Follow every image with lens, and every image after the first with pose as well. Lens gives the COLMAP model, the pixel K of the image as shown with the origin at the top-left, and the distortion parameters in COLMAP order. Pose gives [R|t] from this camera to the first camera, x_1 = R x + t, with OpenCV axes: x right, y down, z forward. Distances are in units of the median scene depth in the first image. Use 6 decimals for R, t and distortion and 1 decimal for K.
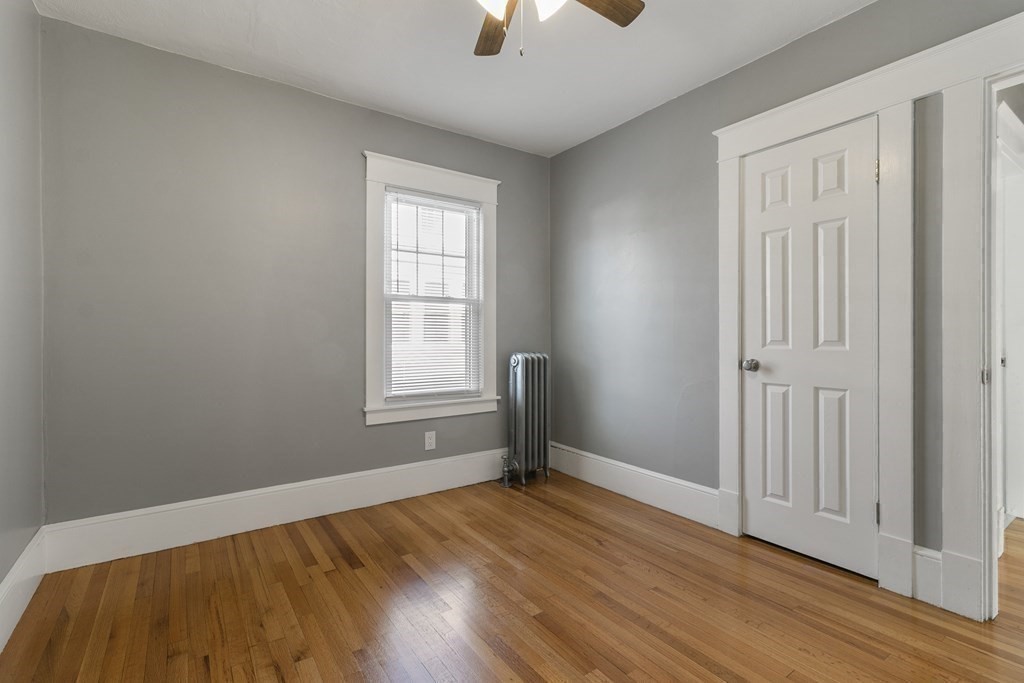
lens RADIAL K [[479.3, 0, 513.3], [0, 479.3, 333.4], [0, 0, 1]] dist [0.000113, -0.000344]
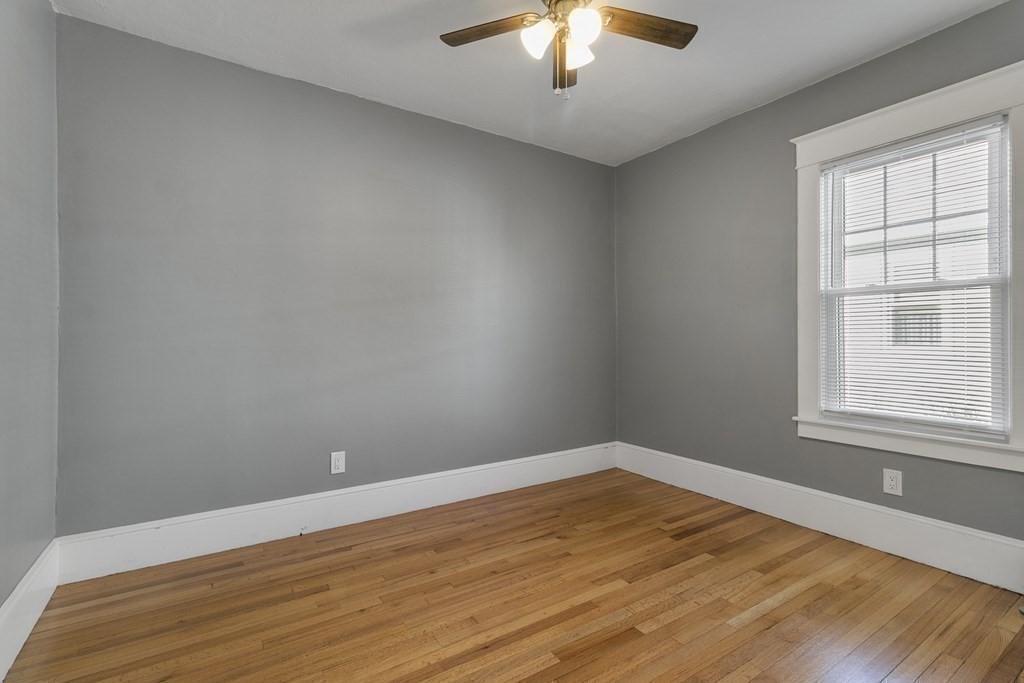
lens RADIAL K [[479.3, 0, 513.3], [0, 479.3, 333.4], [0, 0, 1]] dist [0.000113, -0.000344]
pose [[-0.050501, -0.008818, -0.998685, 0.639932], [0.005665, 0.999942, -0.009116, 0.000526], [0.998708, -0.006118, -0.050448, 0.501621]]
